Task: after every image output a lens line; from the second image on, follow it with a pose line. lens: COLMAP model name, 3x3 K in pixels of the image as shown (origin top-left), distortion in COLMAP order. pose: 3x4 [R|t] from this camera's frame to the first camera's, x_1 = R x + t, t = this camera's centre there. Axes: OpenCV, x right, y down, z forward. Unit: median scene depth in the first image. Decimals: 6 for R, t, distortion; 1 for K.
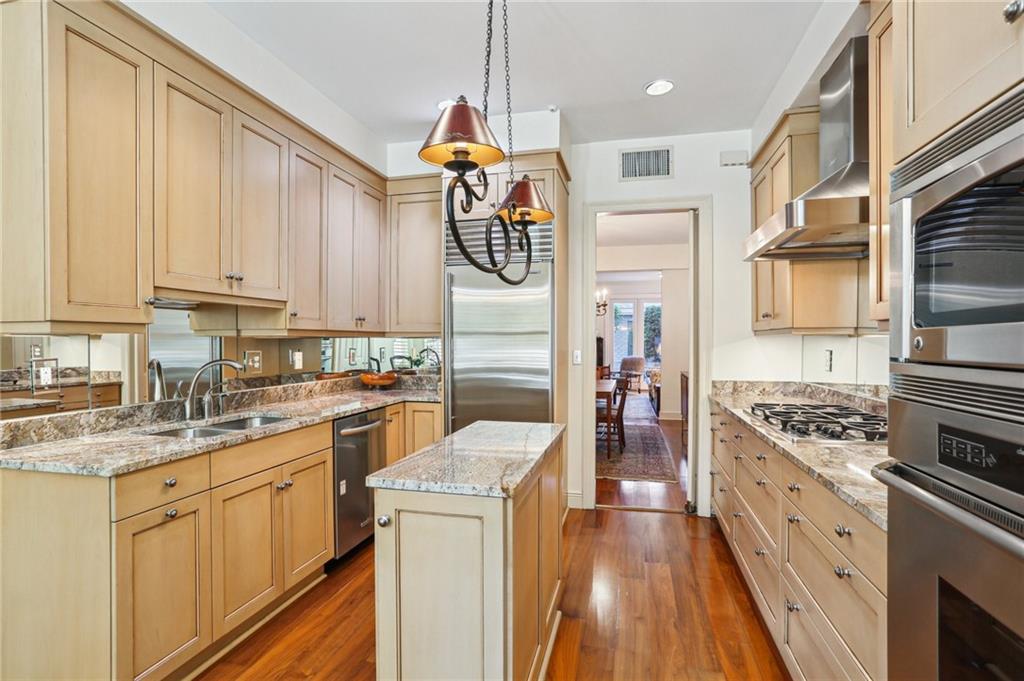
lens RADIAL K [[512.1, 0, 506.7], [0, 512.1, 320.9], [0, 0, 1]] dist [-0.022279, 0.001114]
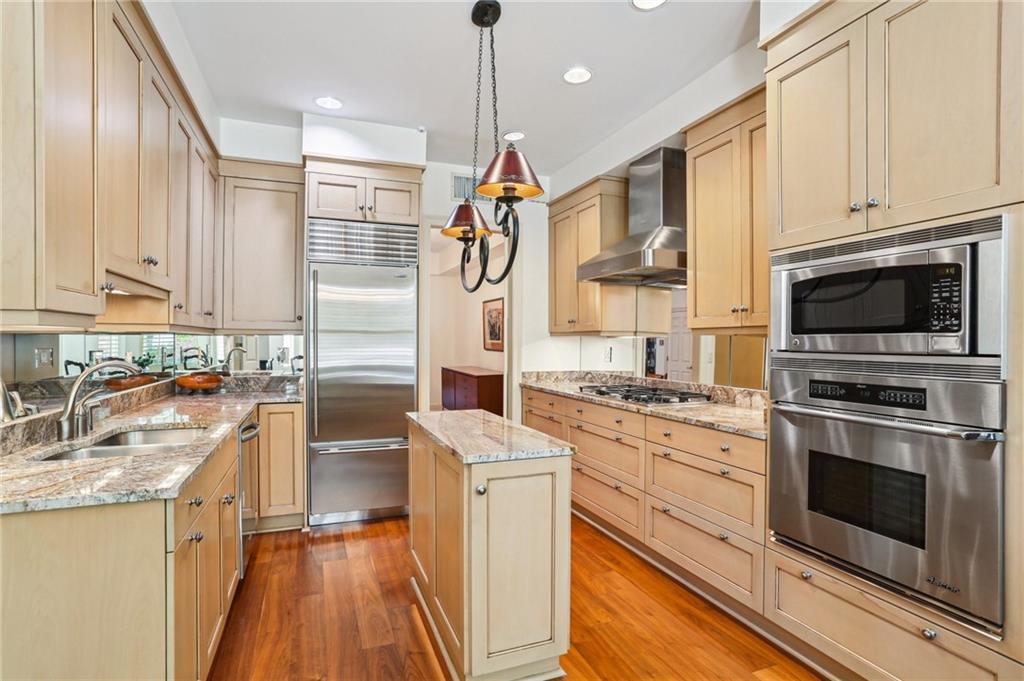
lens RADIAL K [[506.3, 0, 511.0], [0, 506.3, 313.4], [0, 0, 1]] dist [-0.055152, 0.040155]
pose [[0.821316, 0.033712, 0.569477, -0.404507], [-0.025912, 0.999427, -0.021793, 0.001426], [-0.569885, 0.003142, 0.821718, -0.004416]]
